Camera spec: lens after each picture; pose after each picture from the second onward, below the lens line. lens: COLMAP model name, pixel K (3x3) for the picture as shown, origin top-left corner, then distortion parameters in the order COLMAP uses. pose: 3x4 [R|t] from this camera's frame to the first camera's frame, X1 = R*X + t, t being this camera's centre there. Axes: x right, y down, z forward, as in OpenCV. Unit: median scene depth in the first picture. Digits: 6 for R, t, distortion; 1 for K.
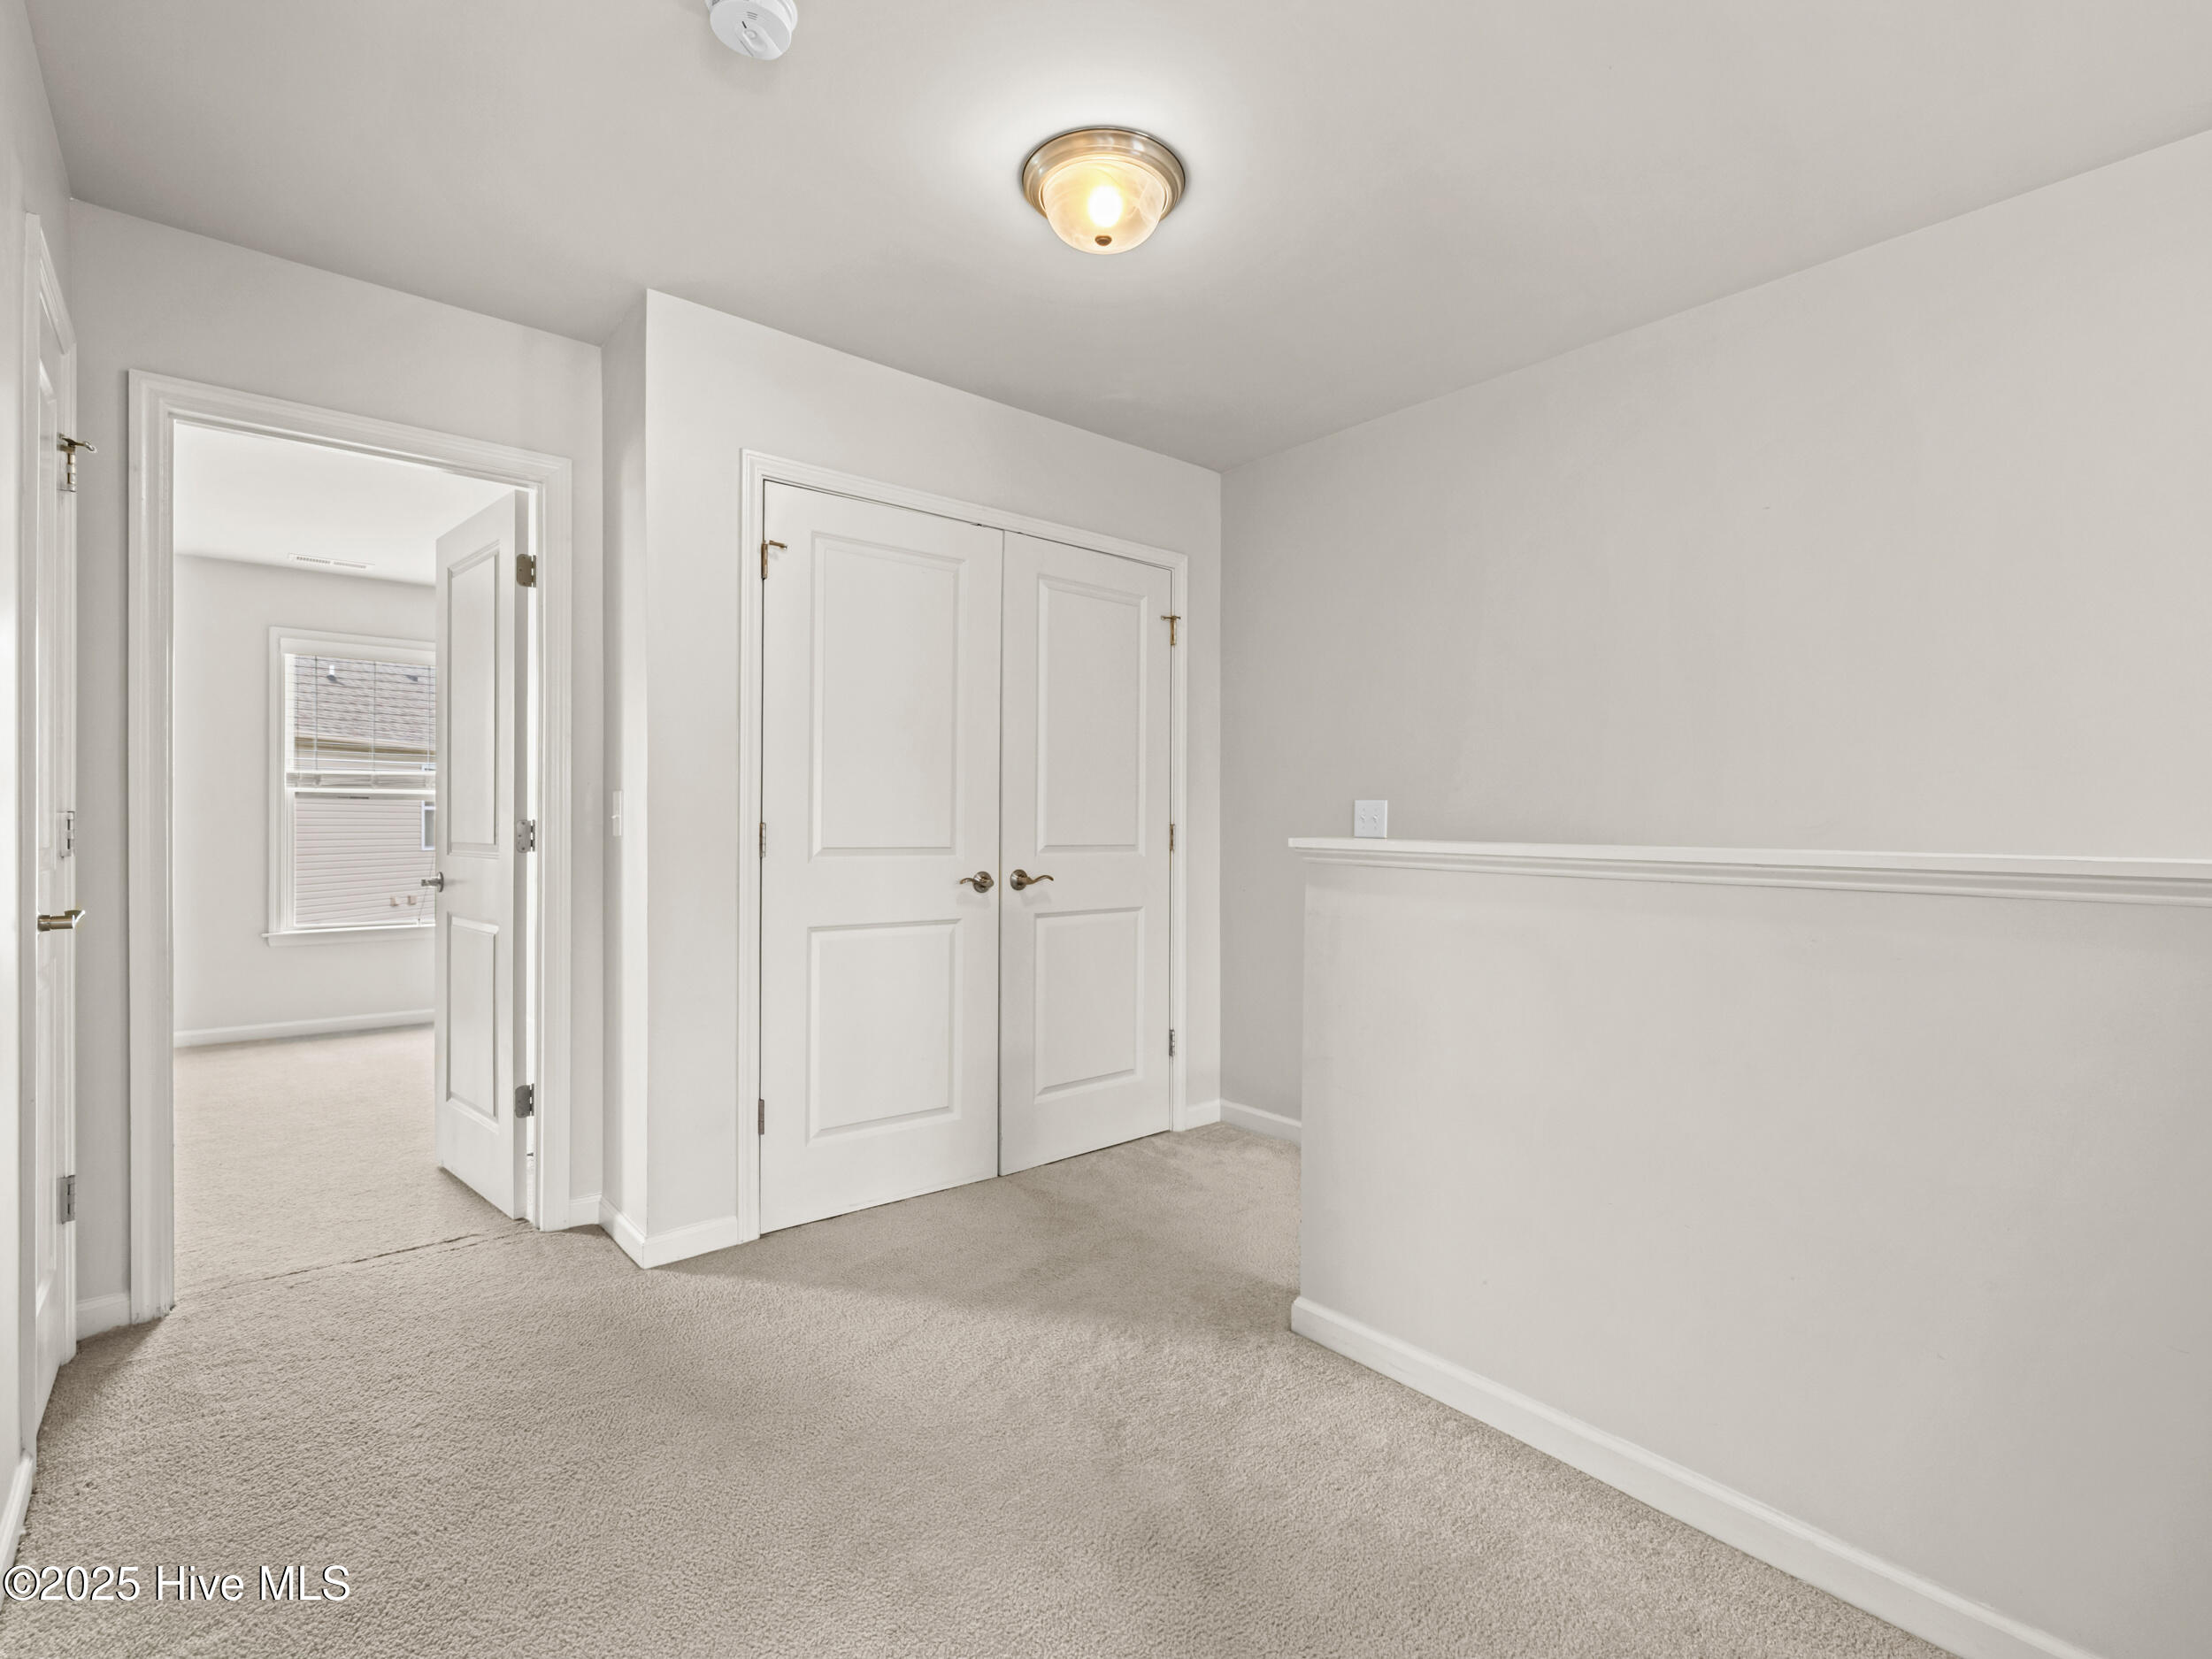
lens RADIAL K [[1055.2, 0, 1114.3], [0, 1055.2, 808.5], [0, 0, 1]] dist [-0.000044, 0.000458]
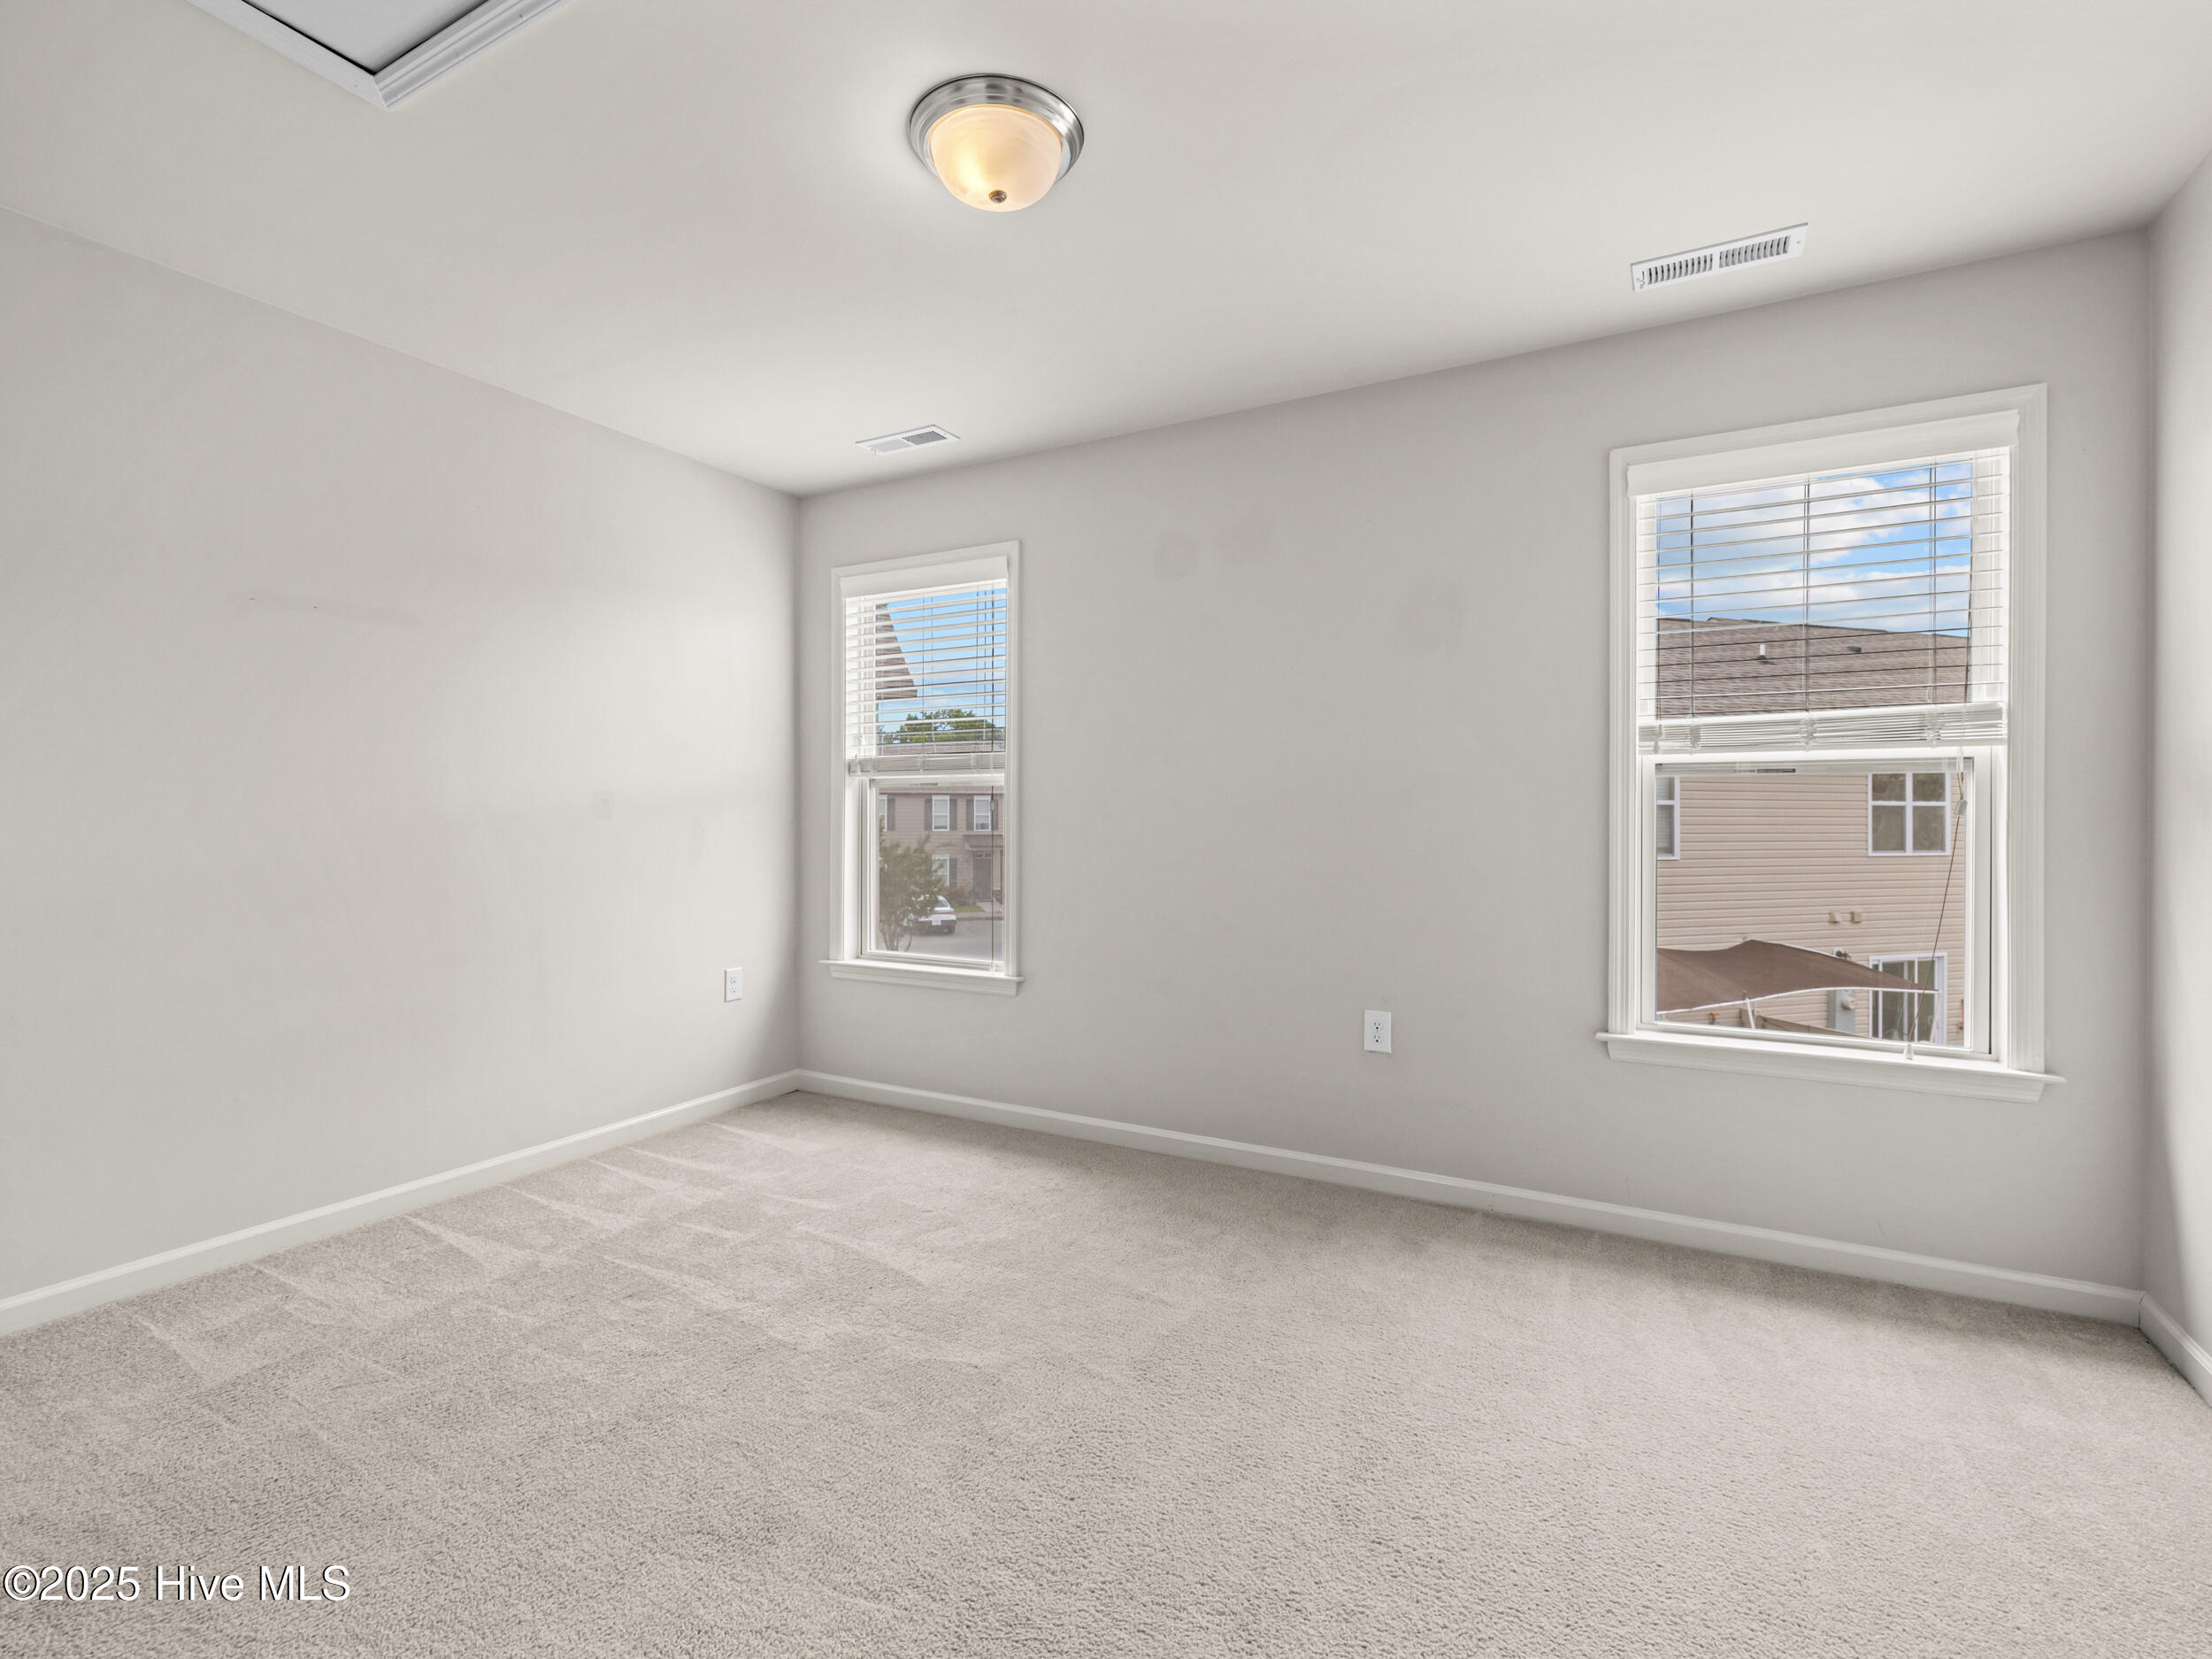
lens RADIAL K [[1055.2, 0, 1114.3], [0, 1055.2, 808.5], [0, 0, 1]] dist [-0.000044, 0.000458]
pose [[0.367397, -0.002997, -0.930059, -0.387938], [0.004556, 0.999989, -0.001423, 0.006484], [0.930053, -0.003715, 0.367407, 0.556427]]
